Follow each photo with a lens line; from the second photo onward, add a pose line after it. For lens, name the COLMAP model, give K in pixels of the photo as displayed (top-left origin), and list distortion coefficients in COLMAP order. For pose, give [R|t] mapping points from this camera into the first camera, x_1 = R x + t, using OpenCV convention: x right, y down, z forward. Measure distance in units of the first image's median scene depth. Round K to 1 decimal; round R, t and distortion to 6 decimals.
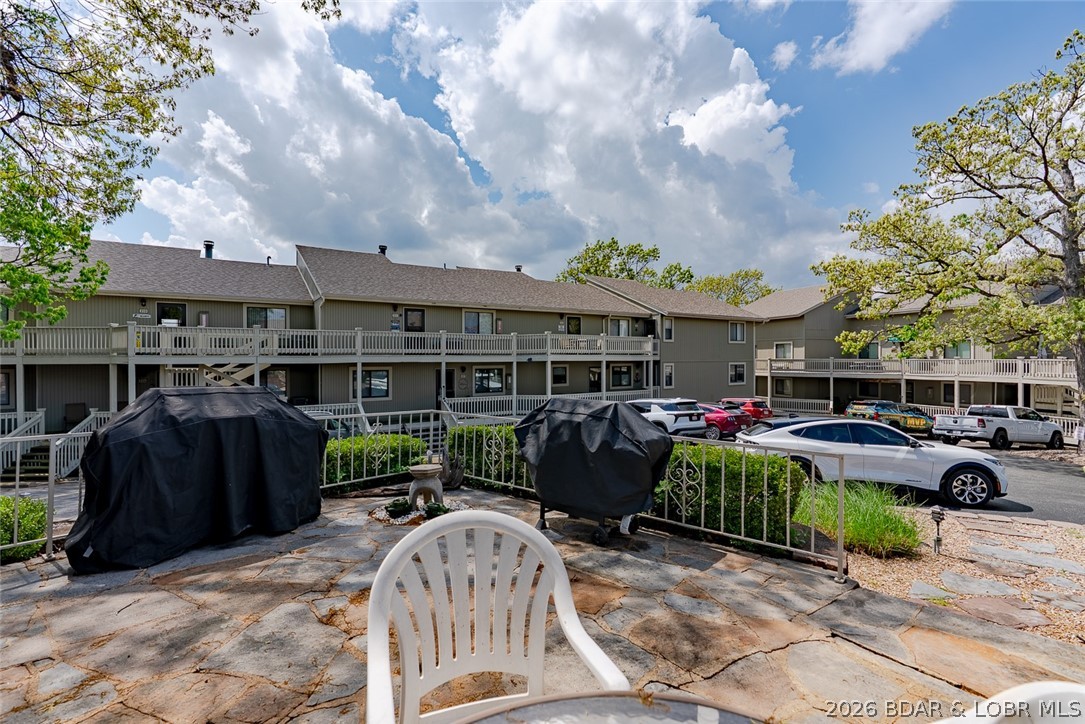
lens RADIAL K [[493.7, 0, 538.4], [0, 493.7, 359.9], [0, 0, 1]] dist [-0.000775, 0.000456]
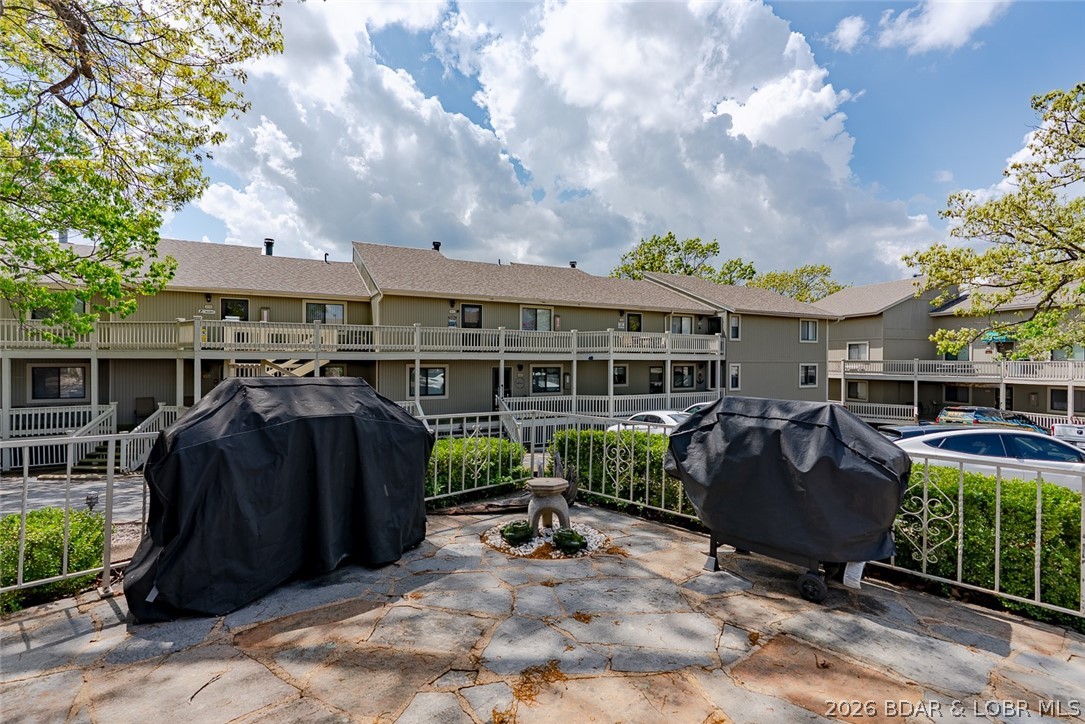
lens RADIAL K [[498.2, 0, 536.9], [0, 498.2, 364.5], [0, 0, 1]] dist [0.008521, -0.000197]
pose [[0.996401, 0.006956, -0.084473, -0.150584], [-0.006299, 0.999948, 0.008044, 0.017889], [0.084525, -0.007483, 0.996393, 0.164751]]
